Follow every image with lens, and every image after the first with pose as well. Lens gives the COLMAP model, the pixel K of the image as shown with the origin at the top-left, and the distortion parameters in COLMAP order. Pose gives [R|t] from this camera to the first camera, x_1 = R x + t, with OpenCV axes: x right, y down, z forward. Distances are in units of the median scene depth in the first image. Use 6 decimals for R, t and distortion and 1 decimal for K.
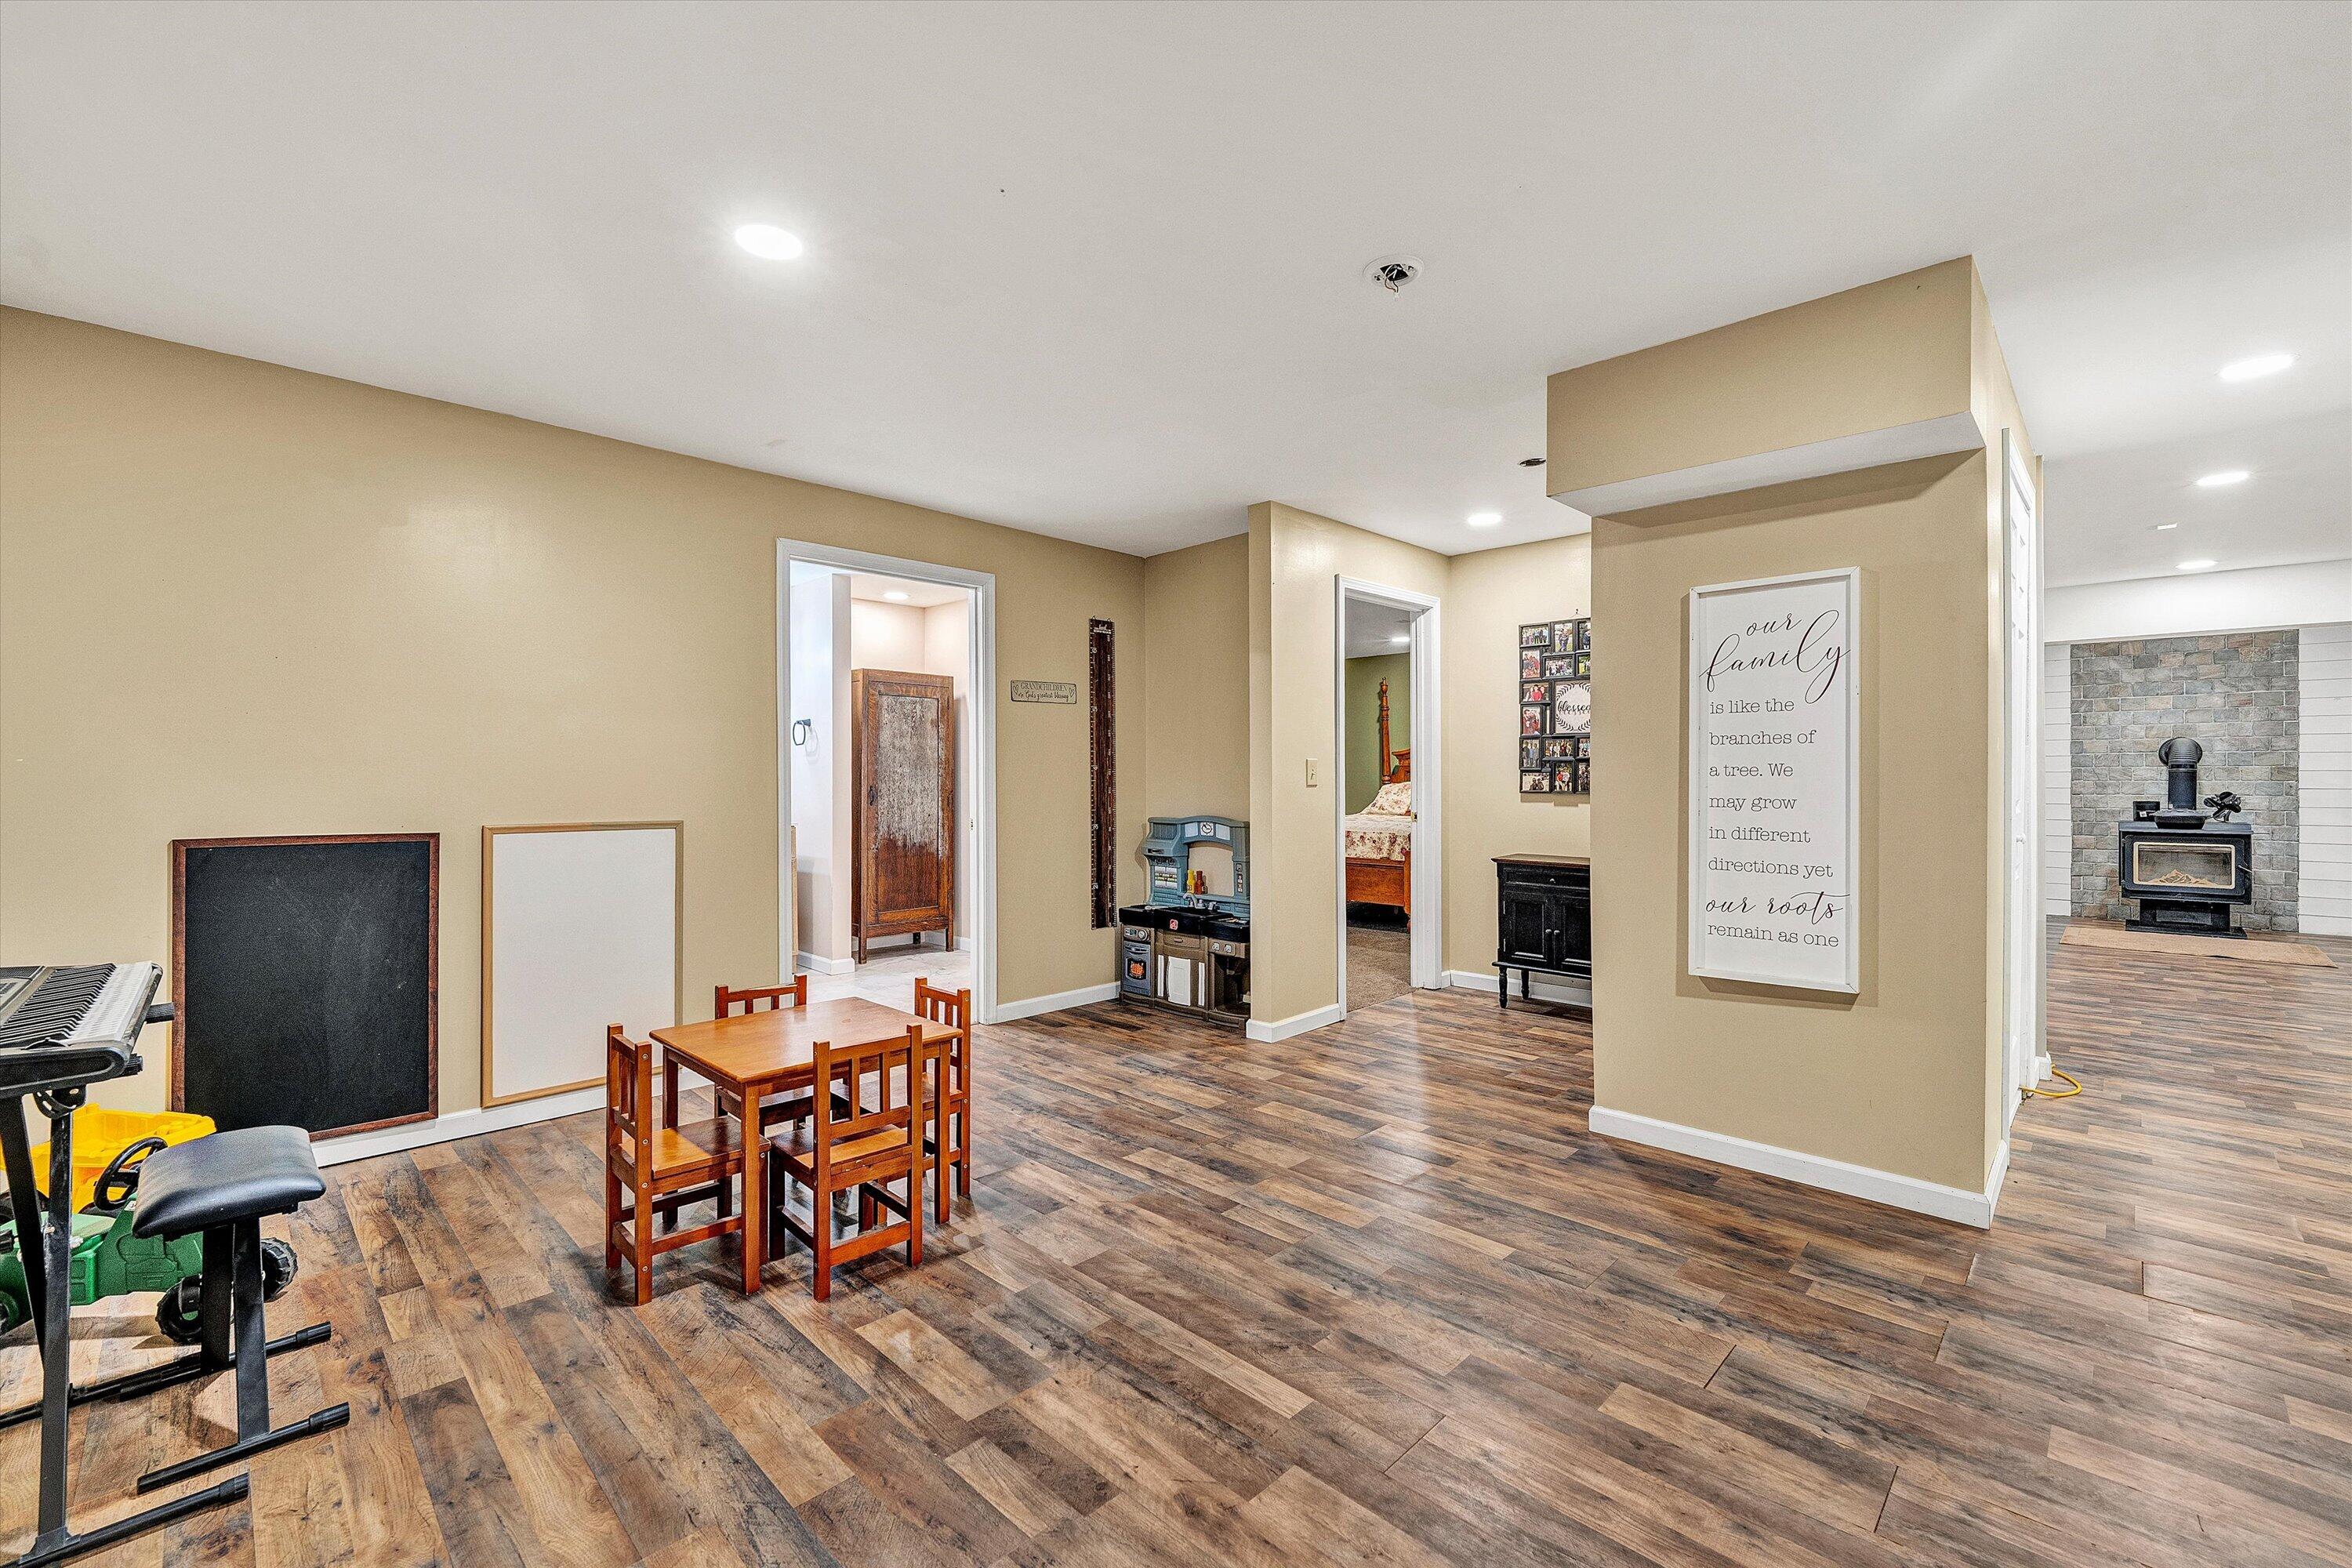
lens RADIAL K [[1030.5, 0, 1182.1], [0, 1030.5, 774.7], [0, 0, 1]] dist [-0.009581, -0.000656]
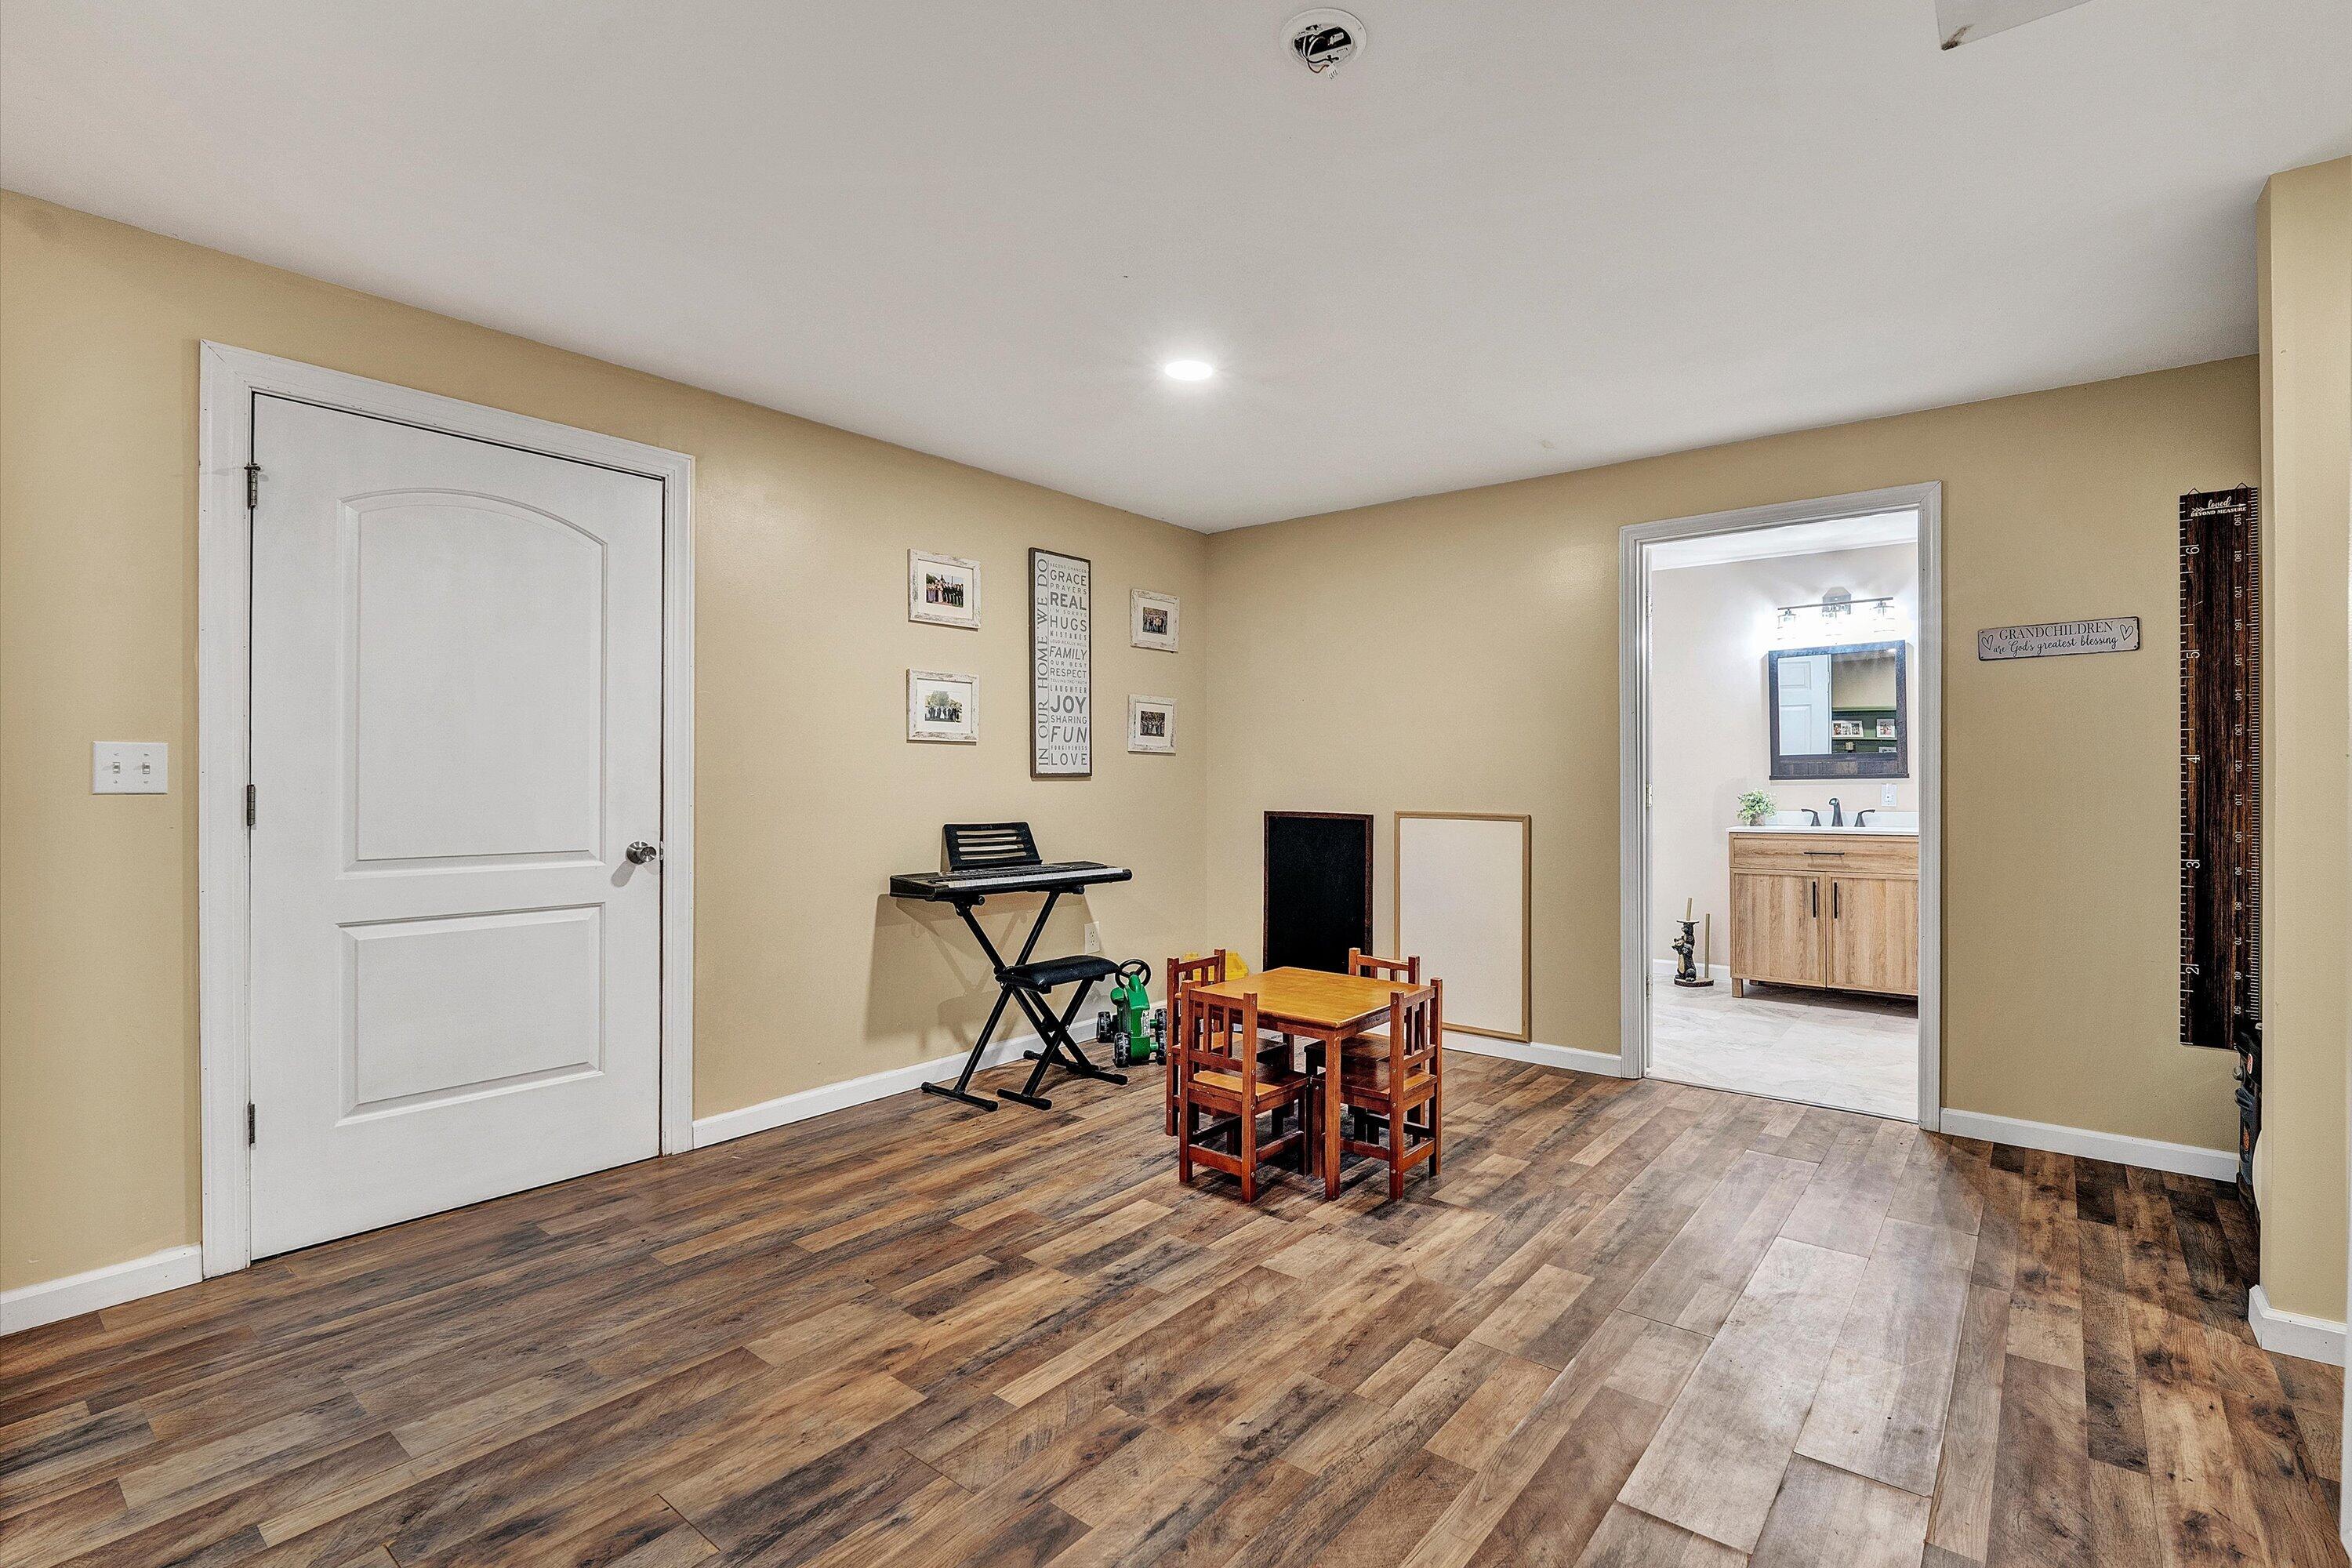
lens RADIAL K [[1030.5, 0, 1190.6], [0, 1030.5, 779.9], [0, 0, 1]] dist [-0.009581, -0.000656]
pose [[0.089271, 0.005430, -0.995993, 0.839910], [0.002728, 0.999980, 0.005697, 0.000484], [0.996004, -0.003226, 0.089254, 0.807237]]
